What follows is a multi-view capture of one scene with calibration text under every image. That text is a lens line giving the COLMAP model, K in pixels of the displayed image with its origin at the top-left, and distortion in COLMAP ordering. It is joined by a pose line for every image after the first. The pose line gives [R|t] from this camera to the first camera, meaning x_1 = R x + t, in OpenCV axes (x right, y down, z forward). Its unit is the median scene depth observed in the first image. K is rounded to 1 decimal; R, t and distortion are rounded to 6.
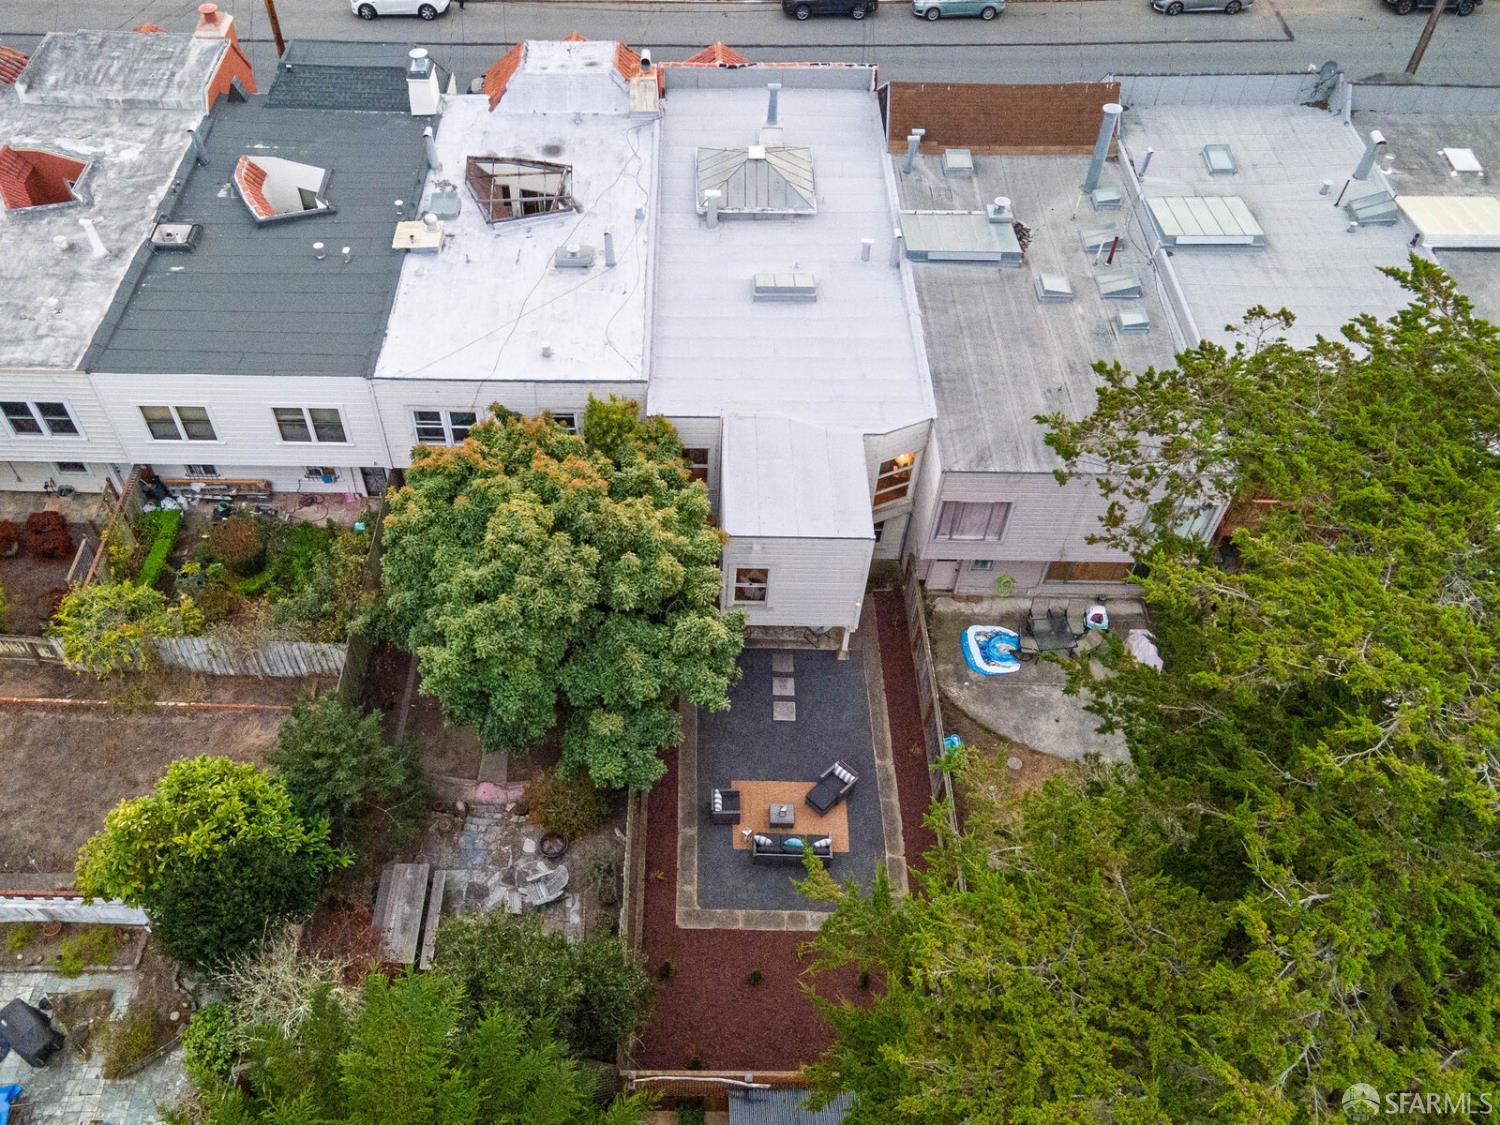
lens RADIAL K [[1134.1, 0, 695.6], [0, 1134.1, 544.8], [0, 0, 1]] dist [0.047100, 0.019291]
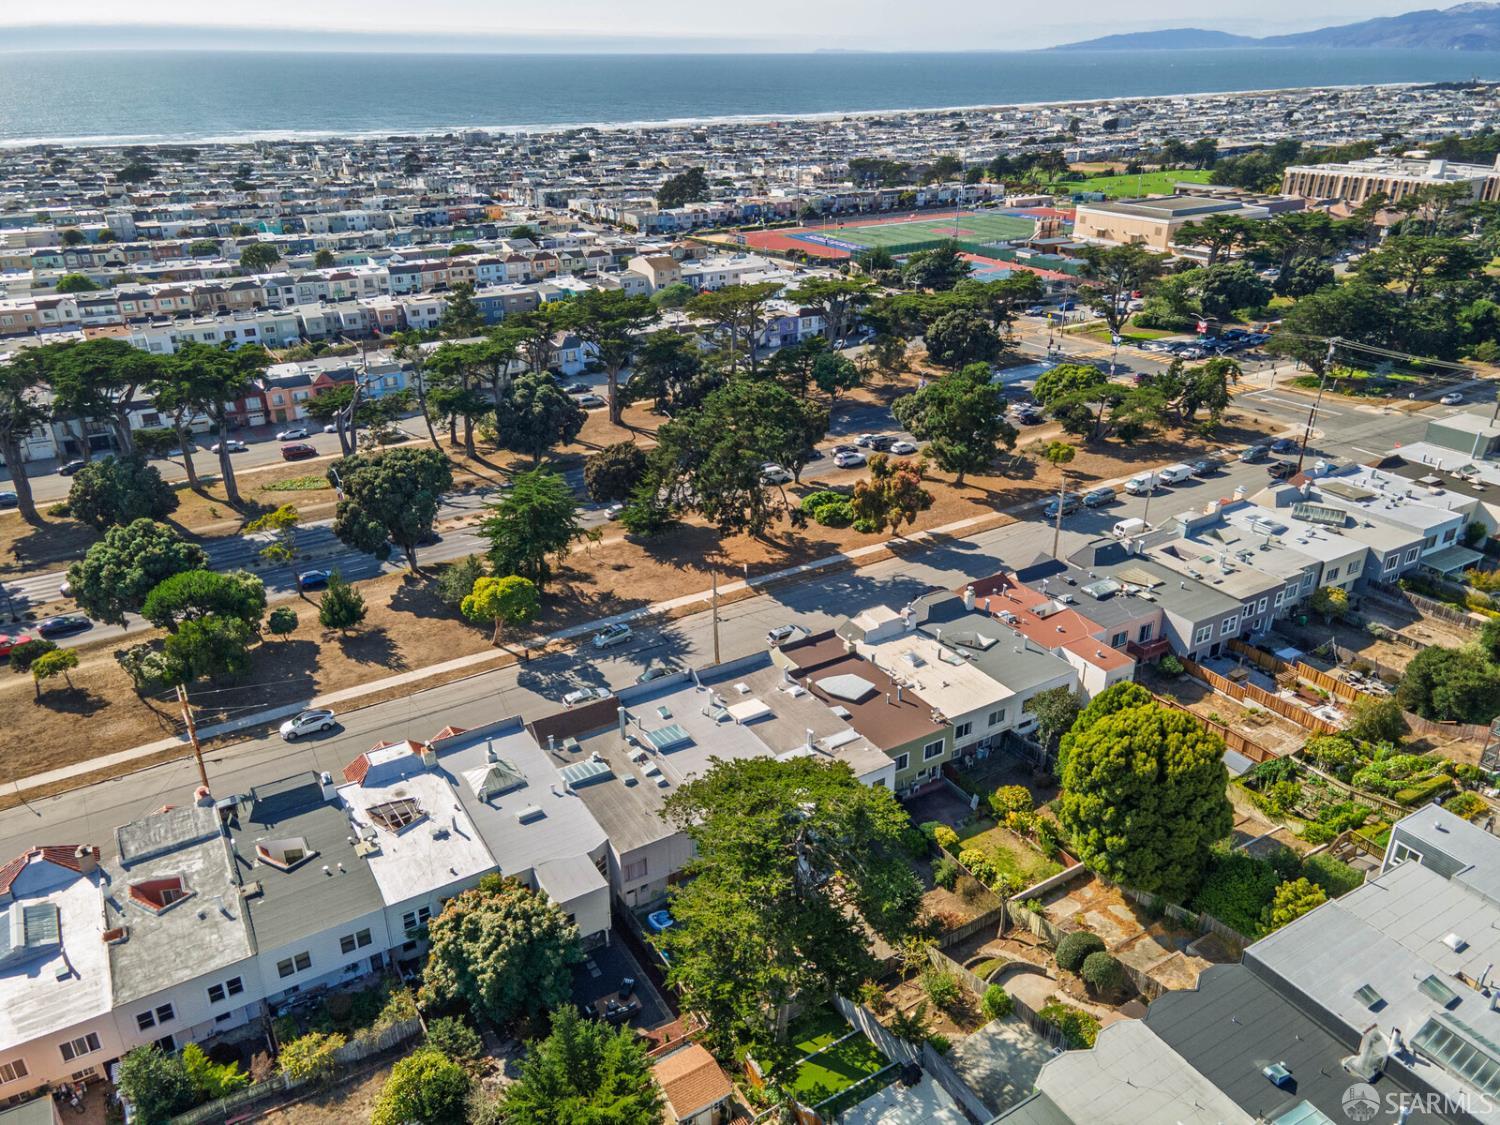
lens RADIAL K [[1134.1, 0, 755.7], [0, 1134.1, 561.1], [0, 0, 1]] dist [0.047100, 0.019291]
pose [[0.844608, -0.225019, 0.485802, -0.612117], [0.402572, 0.865113, -0.299192, 0.247978], [-0.352949, 0.448270, 0.821268, -1.517477]]
